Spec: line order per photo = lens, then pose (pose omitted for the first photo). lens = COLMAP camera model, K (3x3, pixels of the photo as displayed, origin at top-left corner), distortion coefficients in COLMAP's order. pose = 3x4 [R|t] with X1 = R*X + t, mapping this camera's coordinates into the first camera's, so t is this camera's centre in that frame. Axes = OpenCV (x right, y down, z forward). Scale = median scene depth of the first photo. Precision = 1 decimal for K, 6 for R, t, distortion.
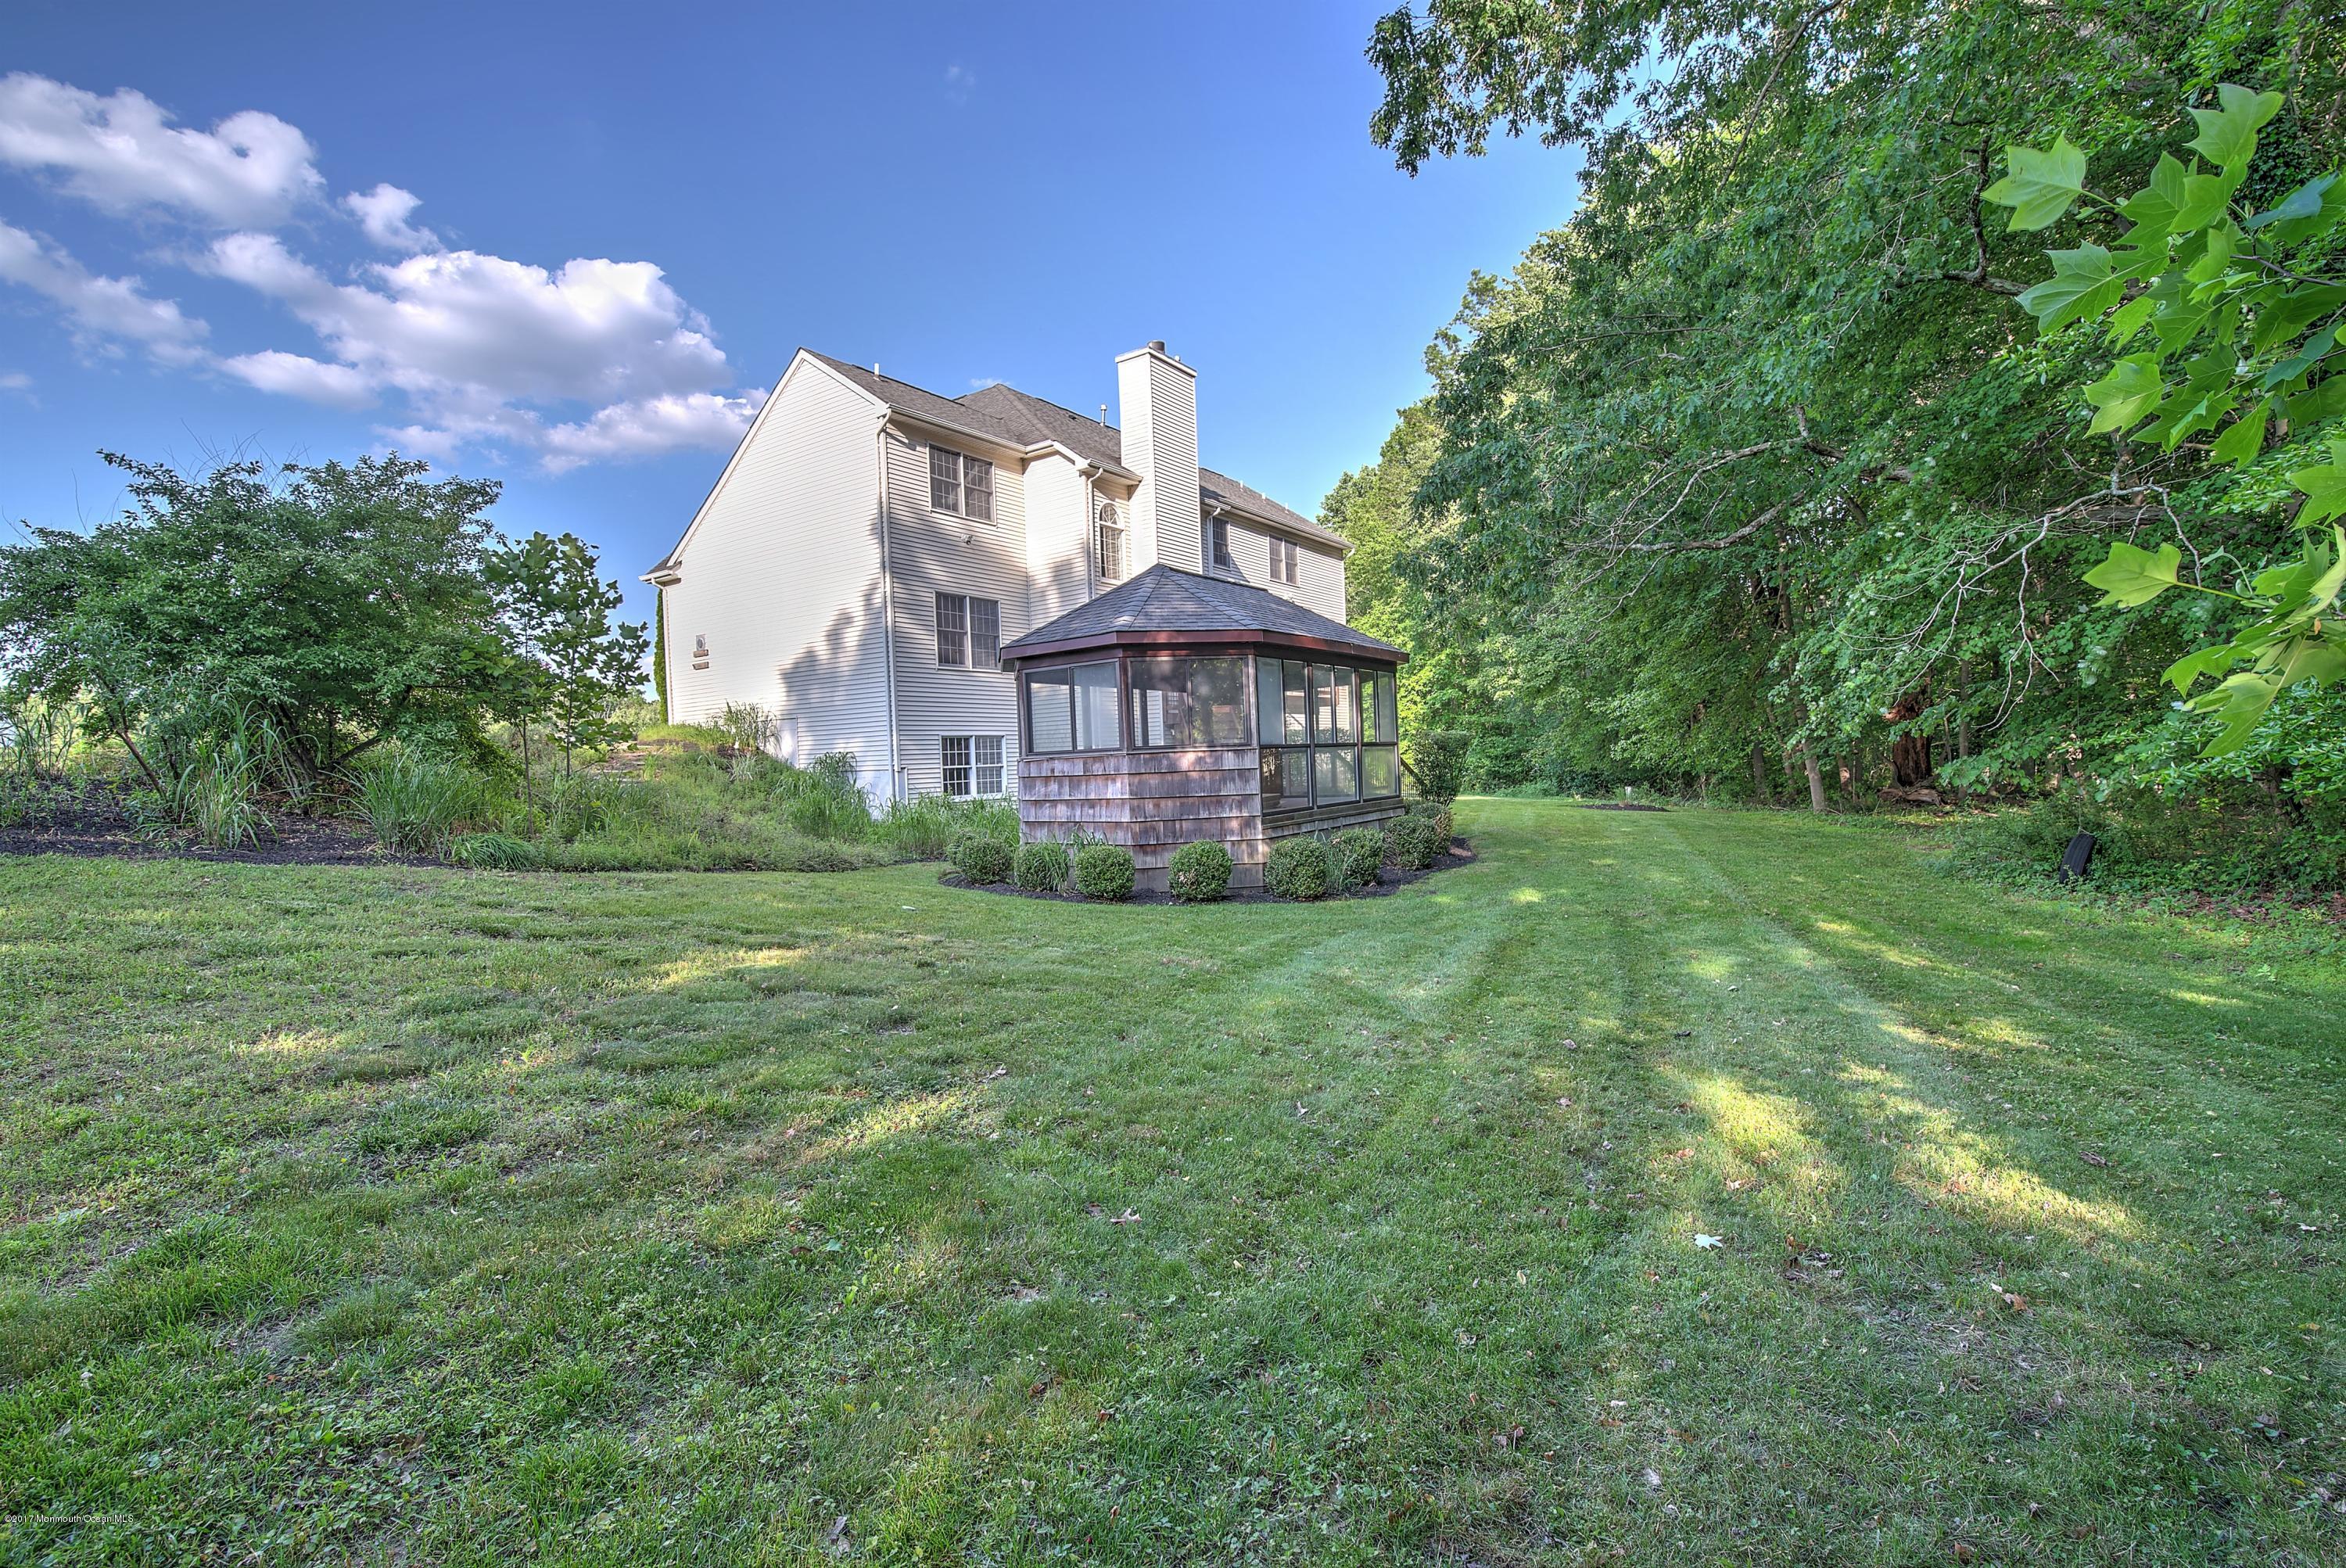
lens RADIAL K [[1028.9, 0, 1157.6], [0, 1028.9, 761.6], [0, 0, 1]] dist [0.001131, -0.000175]
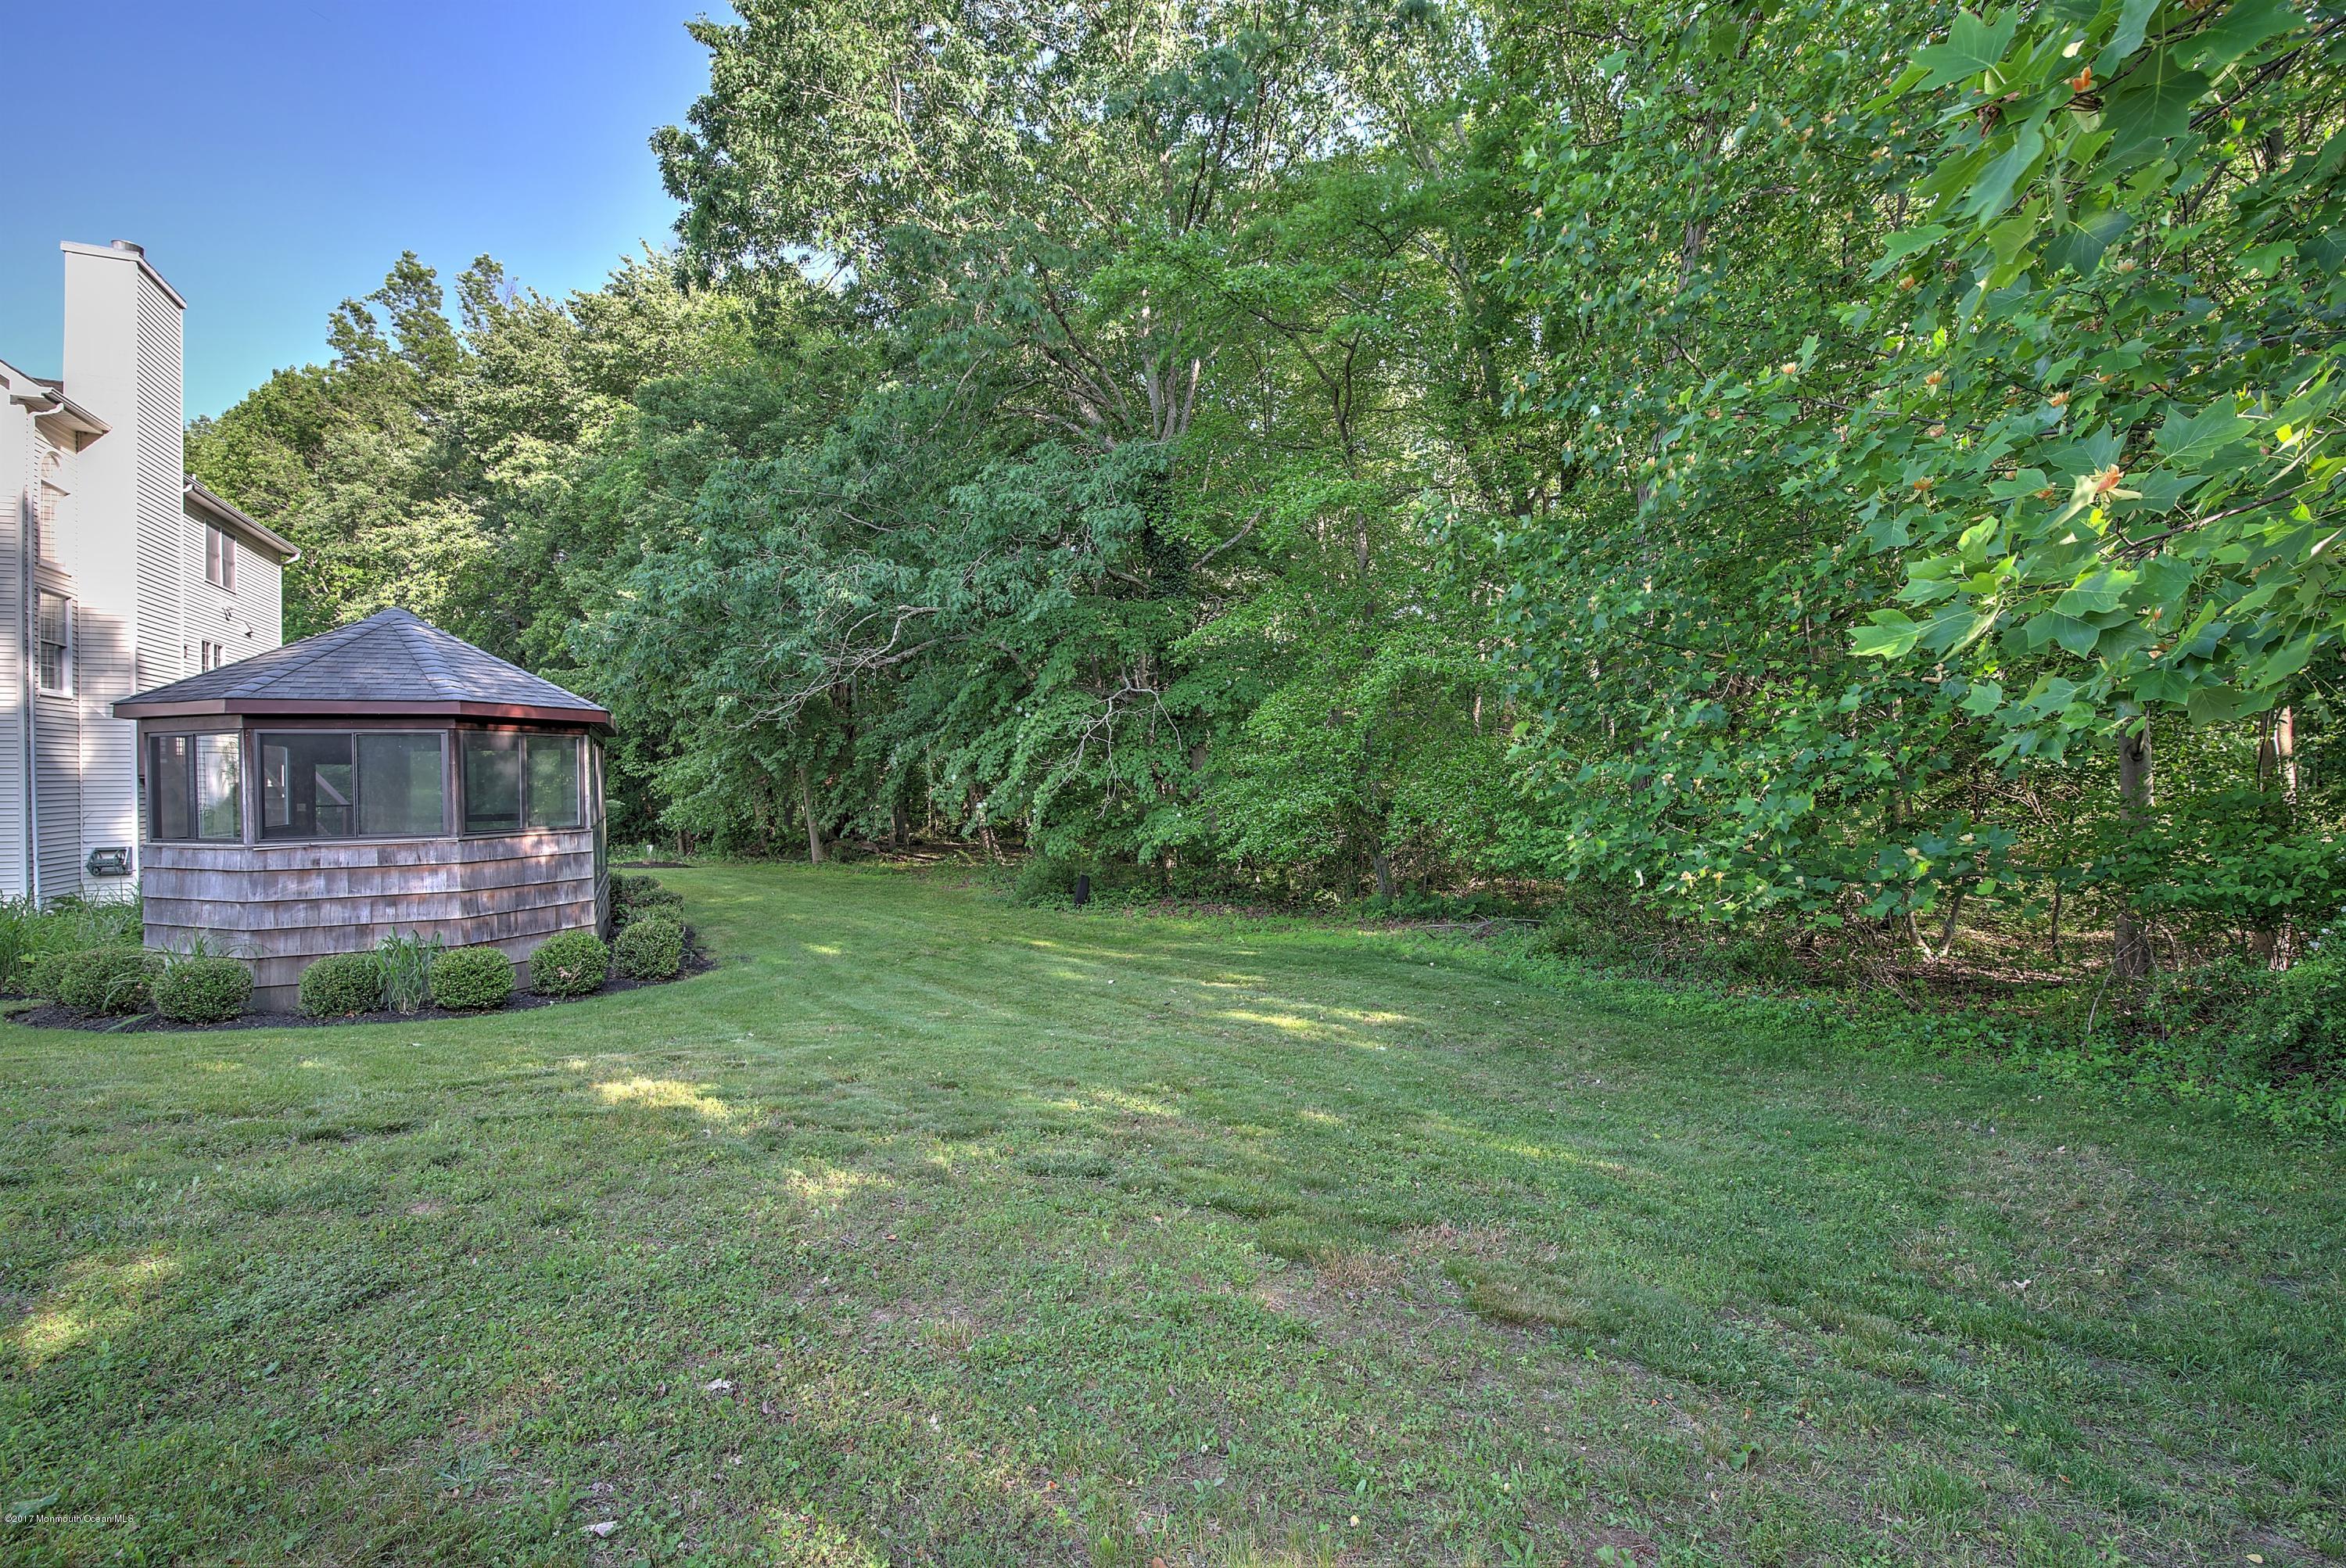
lens RADIAL K [[1028.9, 0, 1157.6], [0, 1028.9, 761.6], [0, 0, 1]] dist [0.001131, -0.000175]
pose [[0.495025, 0.046011, 0.867659, -0.472767], [-0.009680, 0.998827, -0.047444, -0.036675], [-0.868825, 0.015087, 0.494890, 0.053485]]
